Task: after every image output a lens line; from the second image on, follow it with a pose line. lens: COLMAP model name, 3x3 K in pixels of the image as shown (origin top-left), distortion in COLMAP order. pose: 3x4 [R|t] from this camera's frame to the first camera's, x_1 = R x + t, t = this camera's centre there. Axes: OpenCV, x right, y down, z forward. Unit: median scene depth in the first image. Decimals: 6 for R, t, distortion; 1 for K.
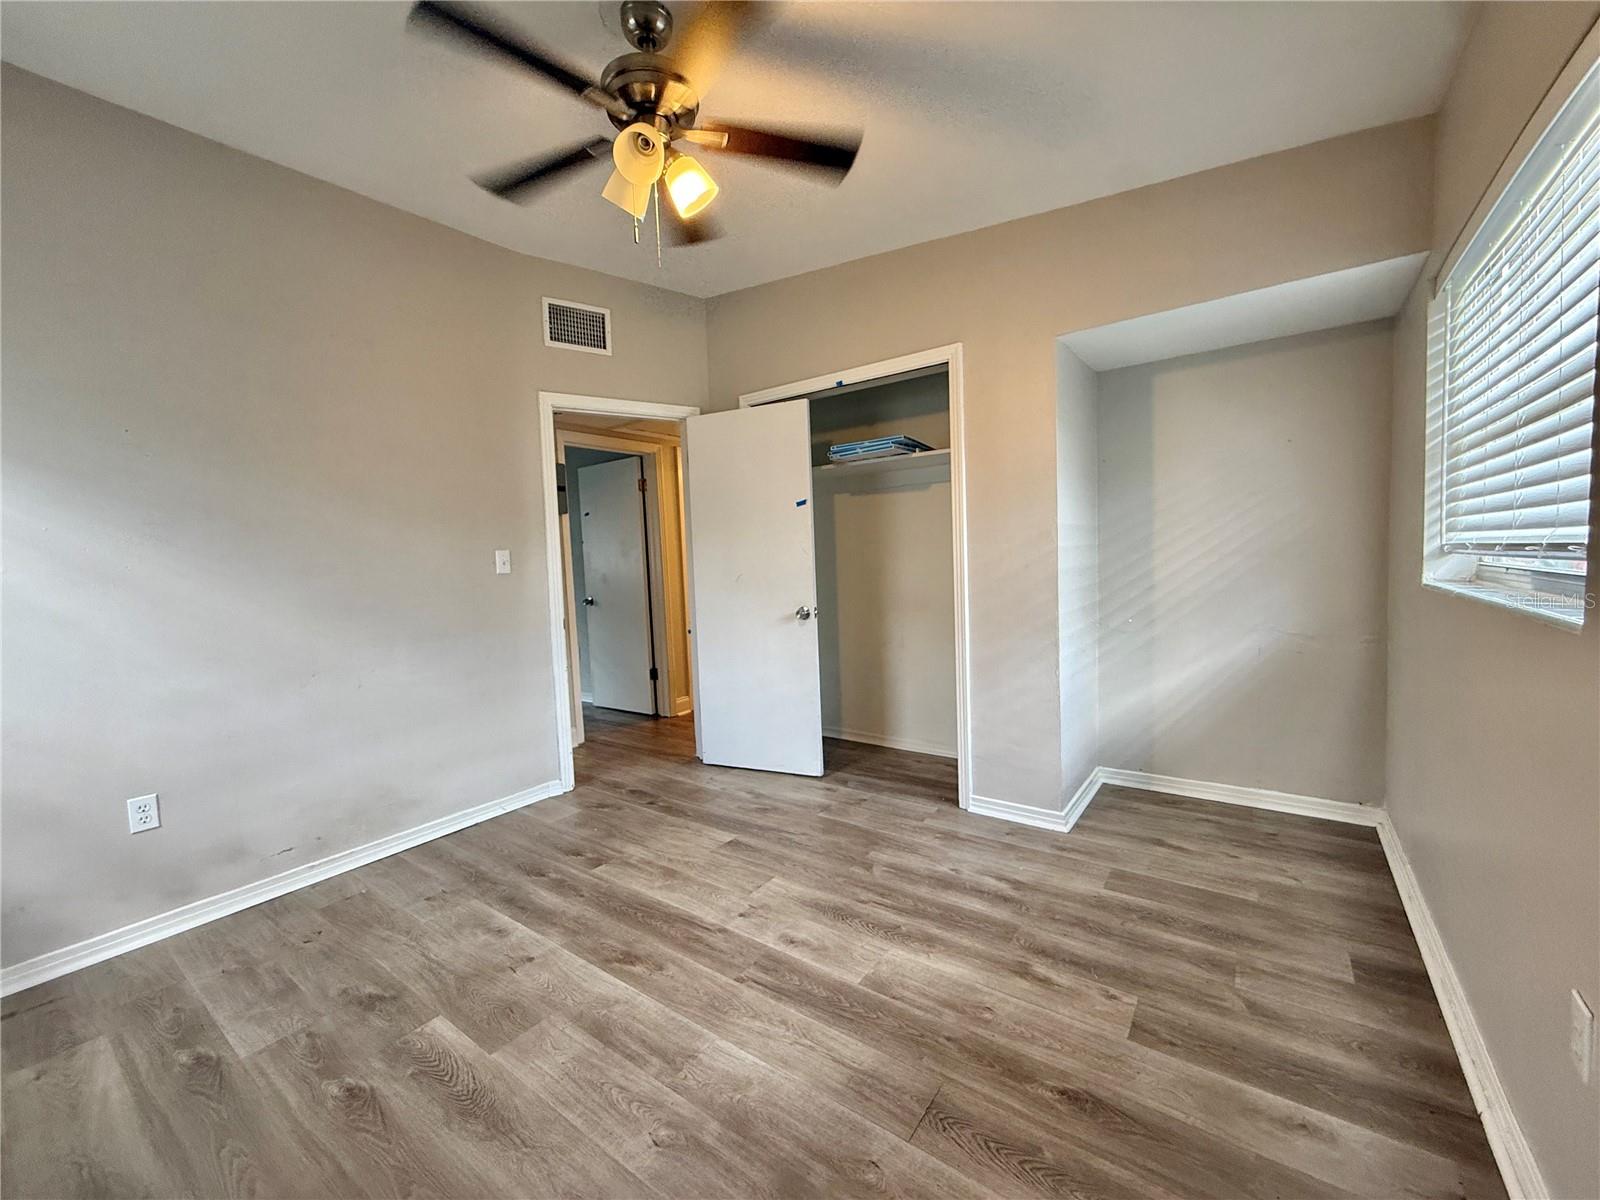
lens RADIAL K [[636.0, 0, 808.9], [0, 636.0, 598.3], [0, 0, 1]] dist [-0.000183, 0.000112]
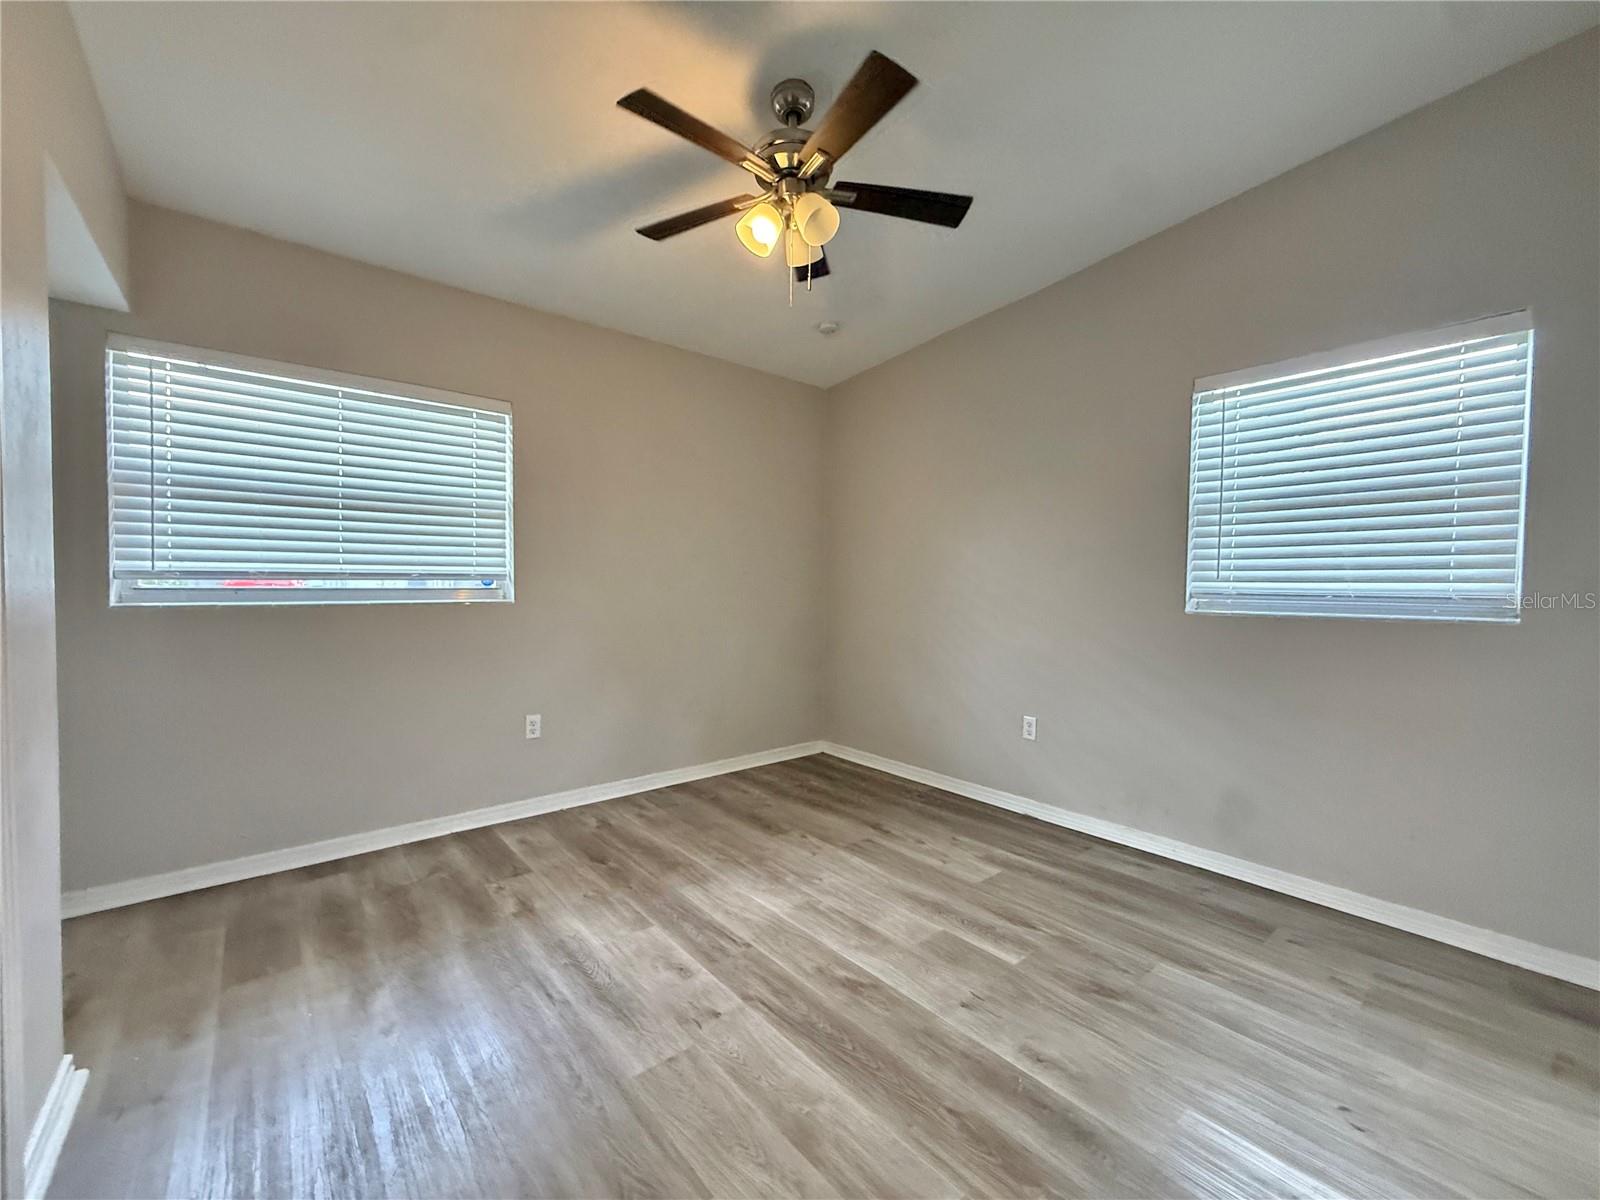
lens RADIAL K [[636.0, 0, 806.3], [0, 636.0, 603.4], [0, 0, 1]] dist [-0.000183, 0.000112]
pose [[-0.970298, 0.024843, 0.240632, -0.482478], [0.045912, 0.995545, 0.082352, -0.068128], [-0.237515, 0.090954, -0.967116, 1.975547]]
